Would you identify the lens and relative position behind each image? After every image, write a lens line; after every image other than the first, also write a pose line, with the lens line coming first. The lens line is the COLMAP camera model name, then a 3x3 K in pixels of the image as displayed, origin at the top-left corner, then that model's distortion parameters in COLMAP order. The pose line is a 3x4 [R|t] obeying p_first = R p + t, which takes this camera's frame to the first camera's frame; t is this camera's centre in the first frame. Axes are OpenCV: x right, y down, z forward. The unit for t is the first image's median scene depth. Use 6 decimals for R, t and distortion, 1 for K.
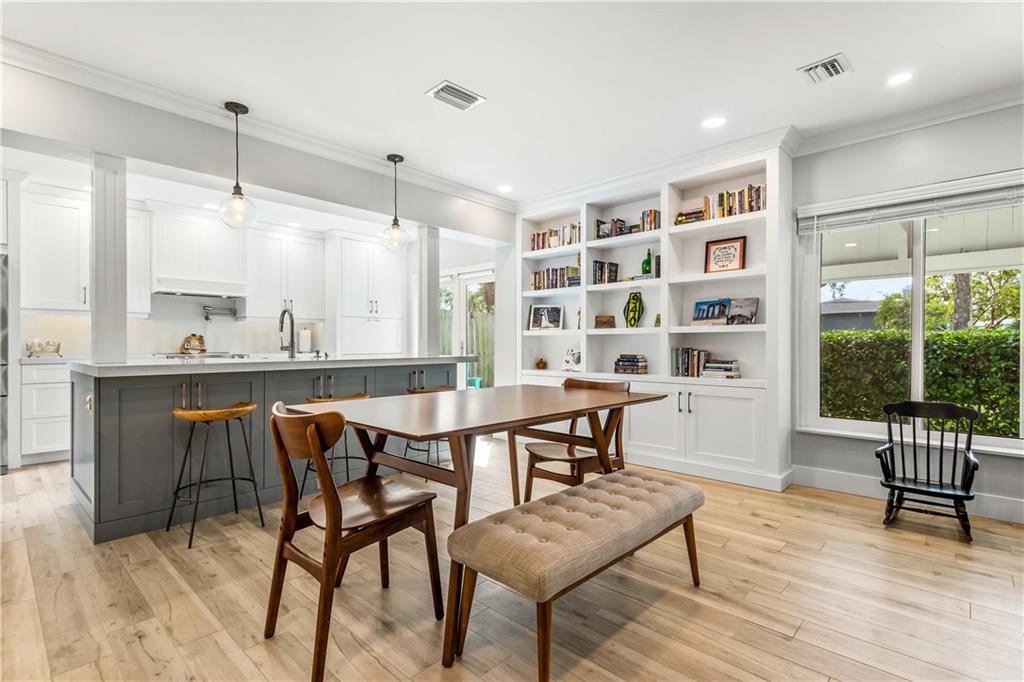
lens RADIAL K [[480.9, 0, 507.1], [0, 480.9, 342.8], [0, 0, 1]] dist [0.028000, -0.012163]
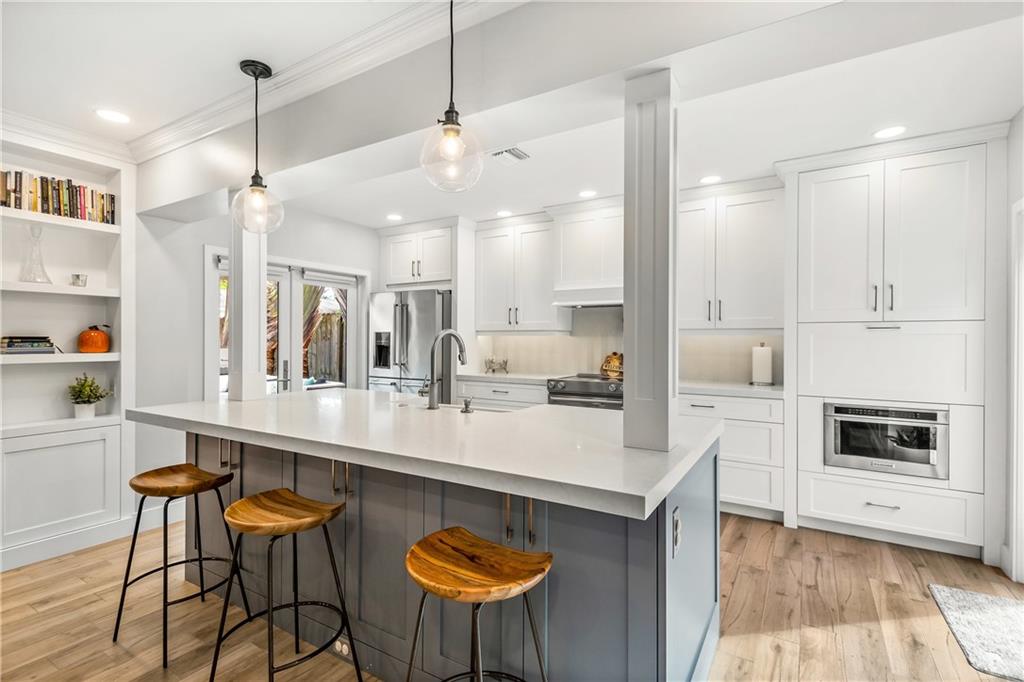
lens RADIAL K [[484.5, 0, 506.1], [0, 484.5, 338.1], [0, 0, 1]] dist [0.025784, -0.010099]
pose [[0.192734, 0.000265, -0.981251, 0.174598], [-0.003145, 0.999995, -0.000347, -0.055475], [0.981246, 0.003153, 0.192733, 0.882751]]
